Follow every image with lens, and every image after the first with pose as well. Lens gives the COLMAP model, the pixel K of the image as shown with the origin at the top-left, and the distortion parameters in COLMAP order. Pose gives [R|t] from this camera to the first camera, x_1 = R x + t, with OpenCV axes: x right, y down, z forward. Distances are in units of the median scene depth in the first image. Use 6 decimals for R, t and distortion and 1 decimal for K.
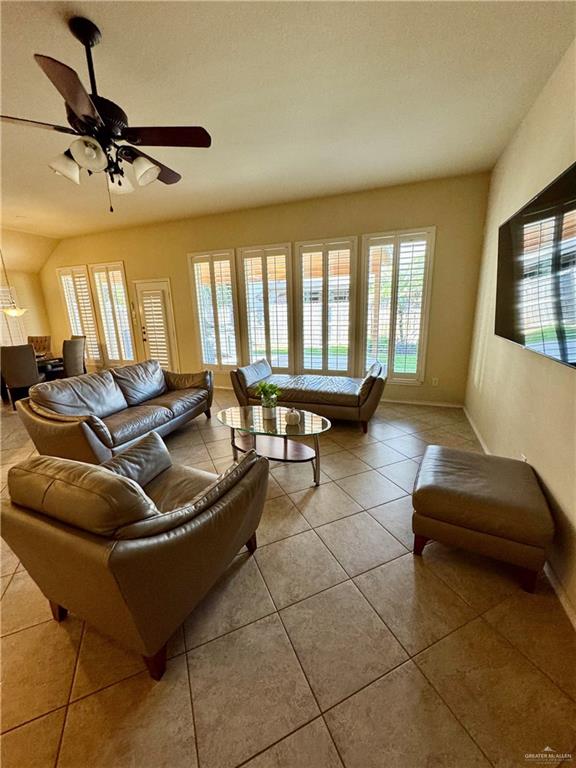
lens RADIAL K [[310.0, 0, 287.2], [0, 310.0, 385.6], [0, 0, 1]] dist [-0.002996, 0.001015]
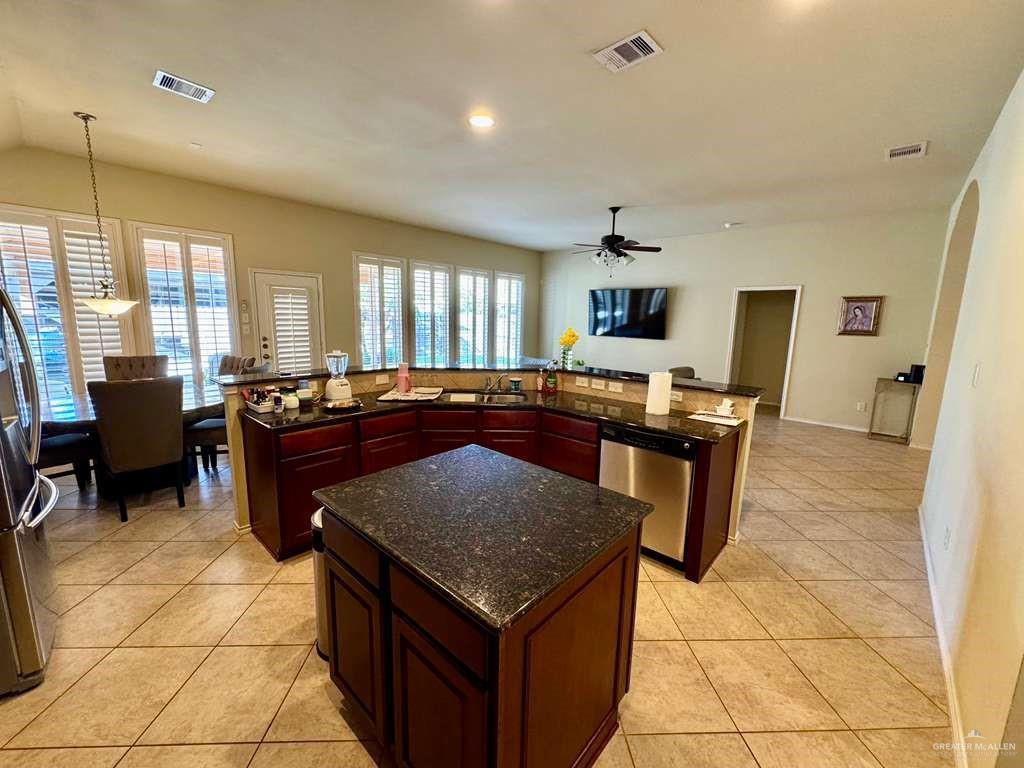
lens RADIAL K [[413.4, 0, 509.8], [0, 413.4, 385.1], [0, 0, 1]] dist [-0.002996, 0.001015]
pose [[0.354116, -0.120380, 0.927422, -1.871716], [0.200953, 0.978311, 0.050256, -0.050021], [-0.913356, 0.168572, 0.370626, 0.360306]]
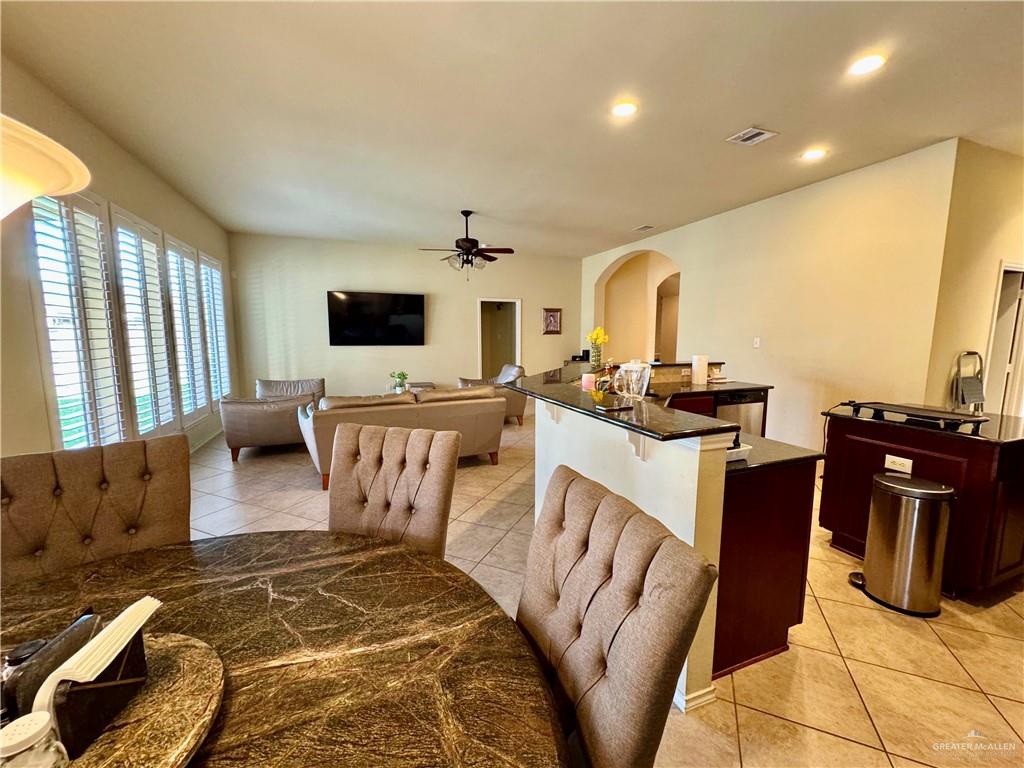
lens RADIAL K [[413.4, 0, 514.8], [0, 413.4, 383.2], [0, 0, 1]] dist [-0.002996, 0.001015]
pose [[-0.664686, -0.063652, 0.744406, -1.556639], [0.199045, 0.945267, 0.258555, -0.281551], [-0.720121, 0.320028, -0.615636, 1.415147]]
